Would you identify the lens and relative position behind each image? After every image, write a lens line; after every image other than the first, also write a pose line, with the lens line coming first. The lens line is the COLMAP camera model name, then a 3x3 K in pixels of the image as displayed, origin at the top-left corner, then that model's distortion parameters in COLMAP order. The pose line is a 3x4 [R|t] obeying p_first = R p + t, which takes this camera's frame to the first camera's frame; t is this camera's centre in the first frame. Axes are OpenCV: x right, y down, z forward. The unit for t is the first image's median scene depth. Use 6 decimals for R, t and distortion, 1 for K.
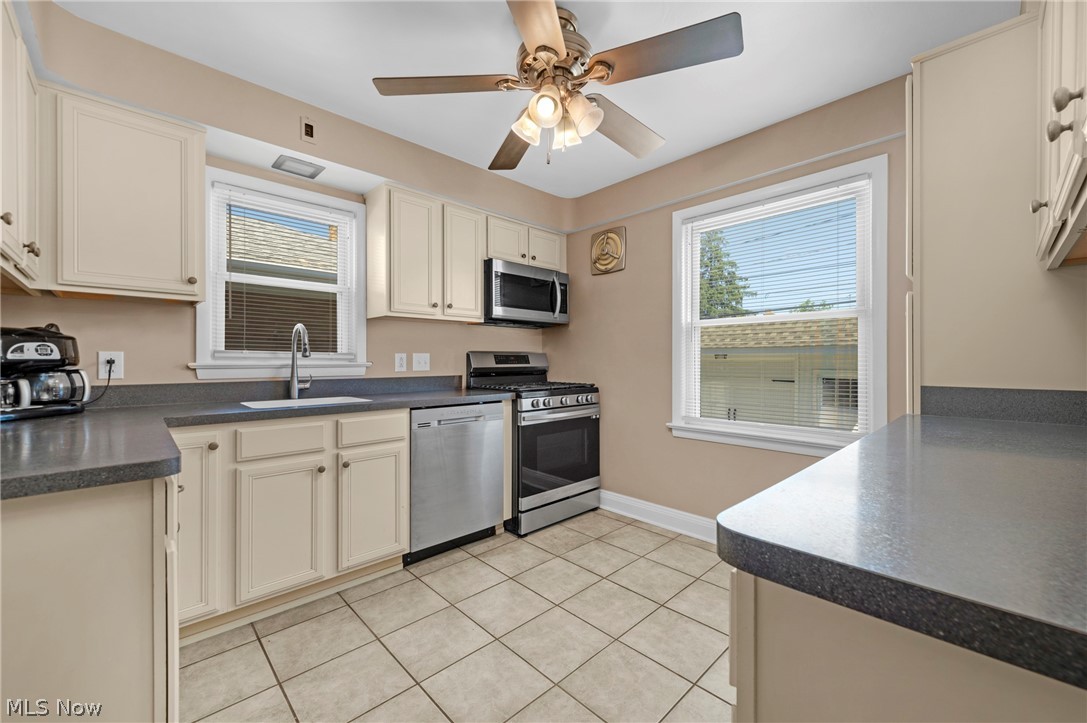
lens RADIAL K [[427.3, 0, 559.6], [0, 427.3, 355.9], [0, 0, 1]] dist [0.016461, -0.004385]
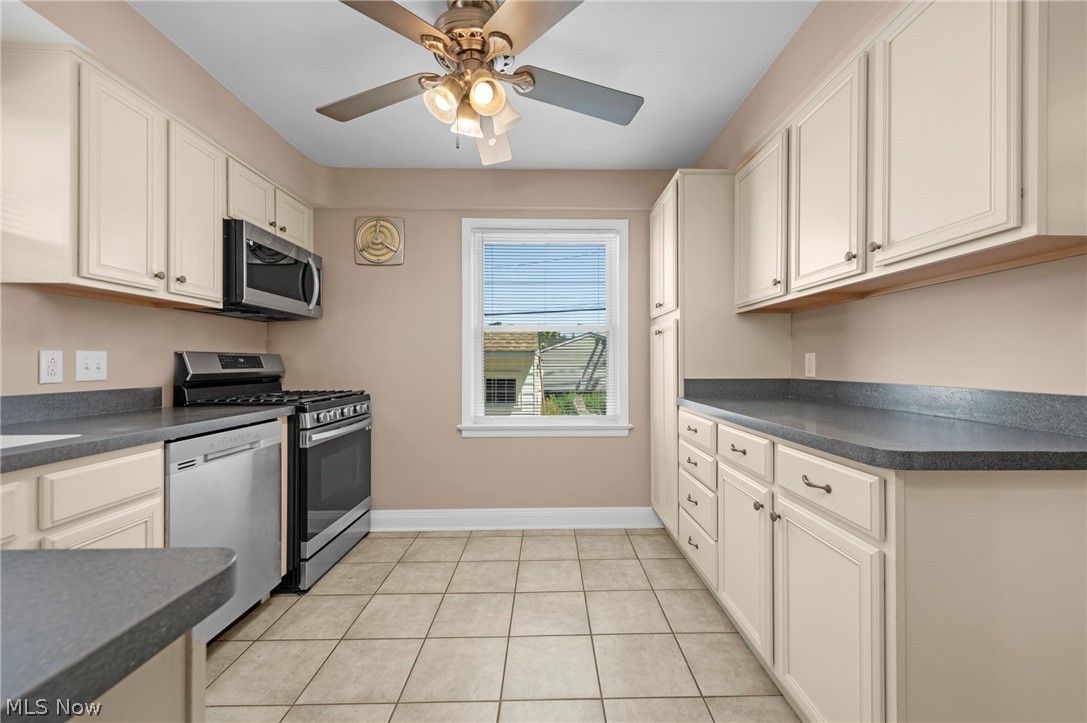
lens RADIAL K [[427.3, 0, 568.5], [0, 427.3, 357.5], [0, 0, 1]] dist [0.016461, -0.004385]
pose [[0.692840, 0.009442, 0.721030, -0.372369], [-0.006326, 0.999955, -0.007017, 0.002837], [-0.721064, 0.000300, 0.692868, 0.139652]]
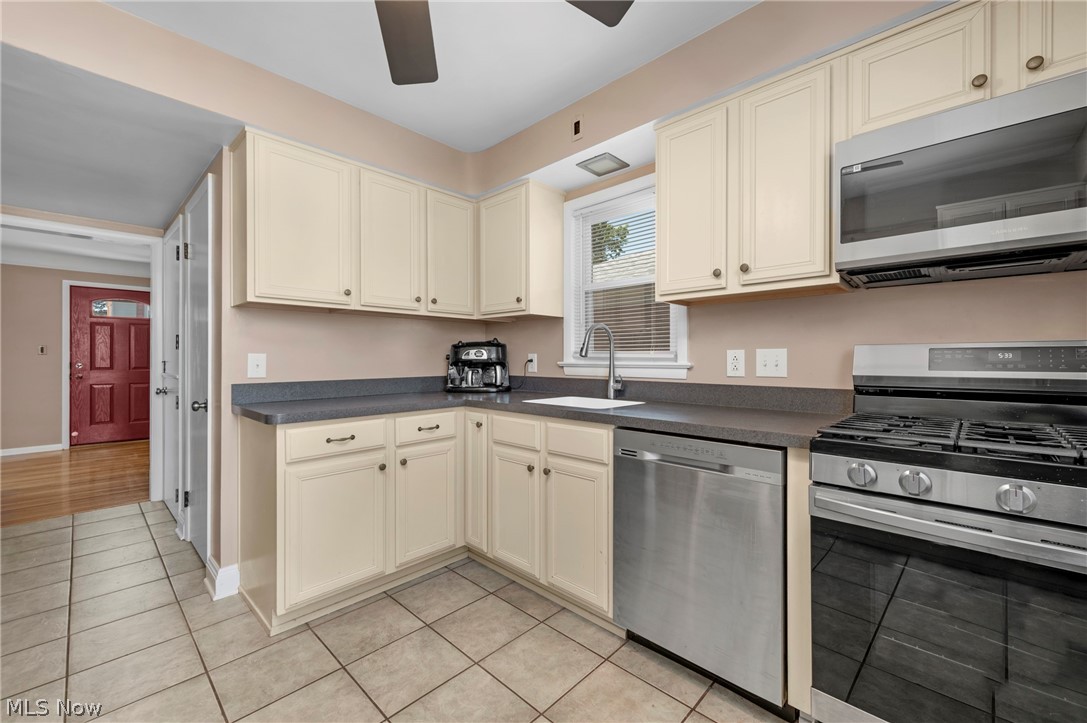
lens RADIAL K [[427.3, 0, 546.3], [0, 427.3, 358.2], [0, 0, 1]] dist [0.016461, -0.004385]
pose [[0.039072, -0.002634, -0.999233, 0.362595], [0.008459, 0.999962, -0.002306, 0.007030], [0.999201, -0.008363, 0.039092, 0.804980]]
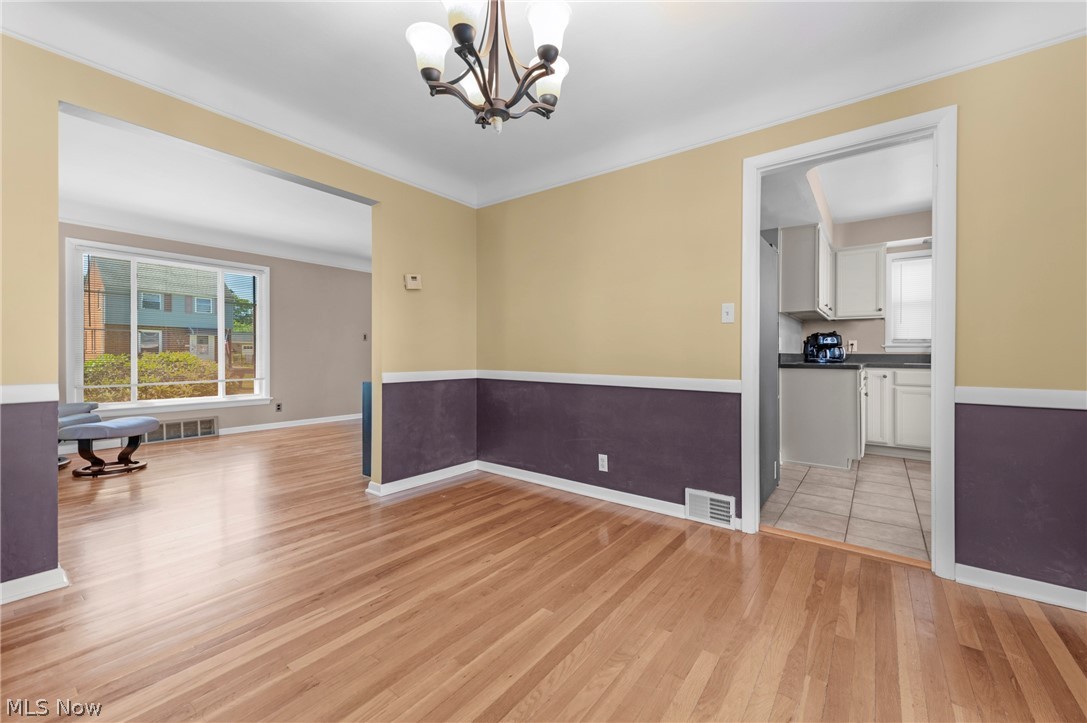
lens RADIAL K [[427.3, 0, 550.2], [0, 427.3, 356.7], [0, 0, 1]] dist [0.016461, -0.004385]
pose [[0.132264, 0.007887, -0.991183, 0.992421], [0.004471, 0.999953, 0.008554, 0.044699], [0.991204, -0.005562, 0.132223, -0.879583]]
